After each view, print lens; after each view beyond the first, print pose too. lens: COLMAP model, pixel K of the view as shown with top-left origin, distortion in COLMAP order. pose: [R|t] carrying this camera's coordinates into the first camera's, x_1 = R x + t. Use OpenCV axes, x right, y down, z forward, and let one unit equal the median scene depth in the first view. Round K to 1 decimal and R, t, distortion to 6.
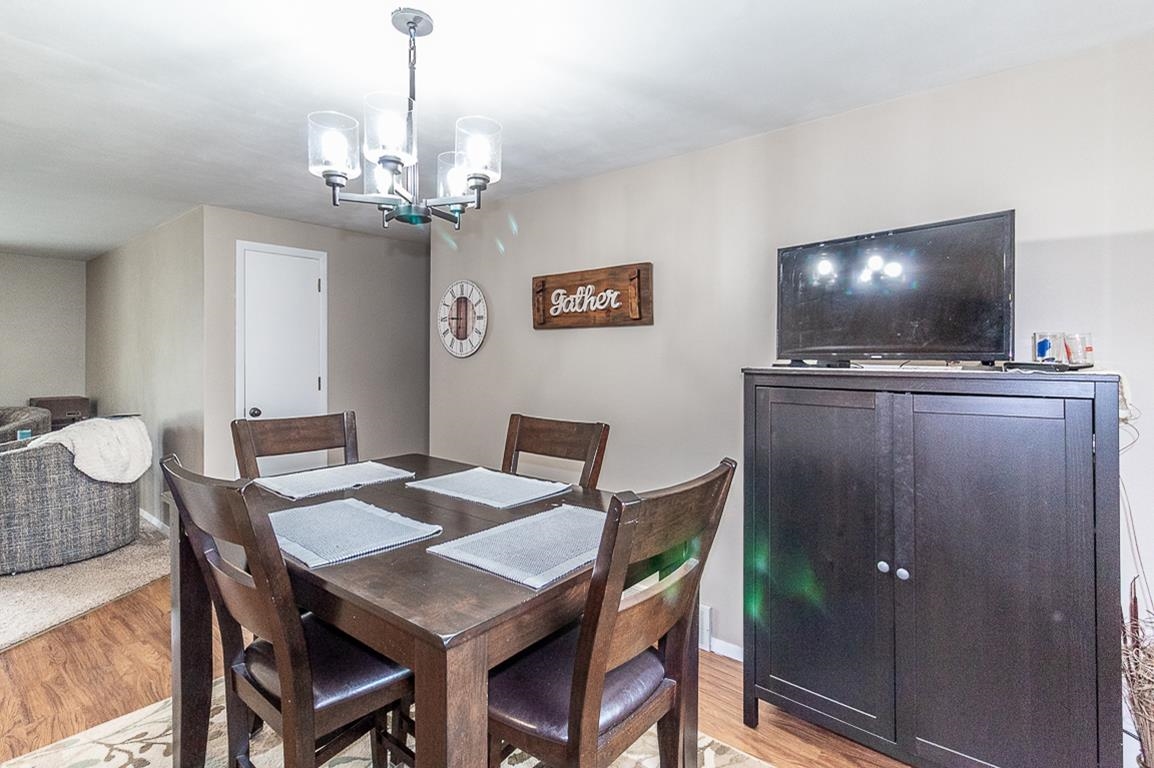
lens RADIAL K [[545.5, 0, 575.2], [0, 545.5, 364.4], [0, 0, 1]] dist [0.000657, 0.000388]
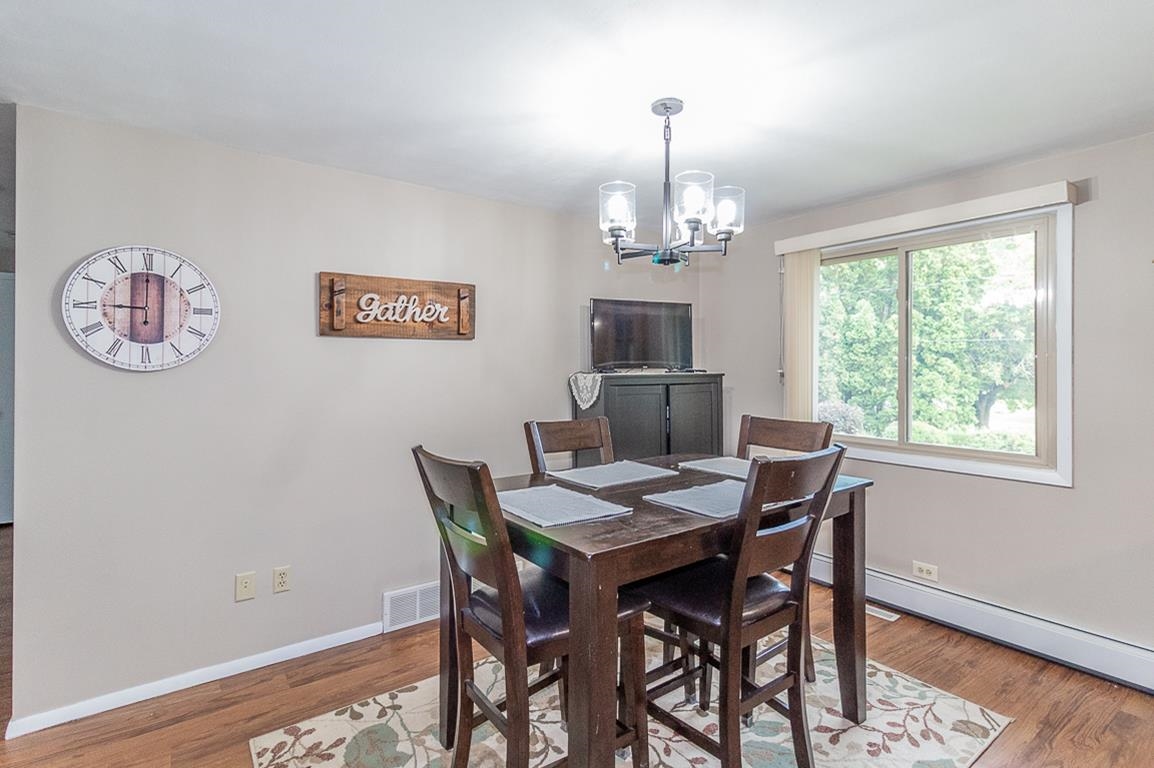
lens RADIAL K [[545.5, 0, 575.2], [0, 545.5, 364.4], [0, 0, 1]] dist [0.000657, 0.000388]
pose [[0.267803, -0.009500, 0.963427, -0.804172], [0.008814, 0.999934, 0.007409, -0.025637], [-0.963433, 0.006507, 0.267869, 0.446283]]
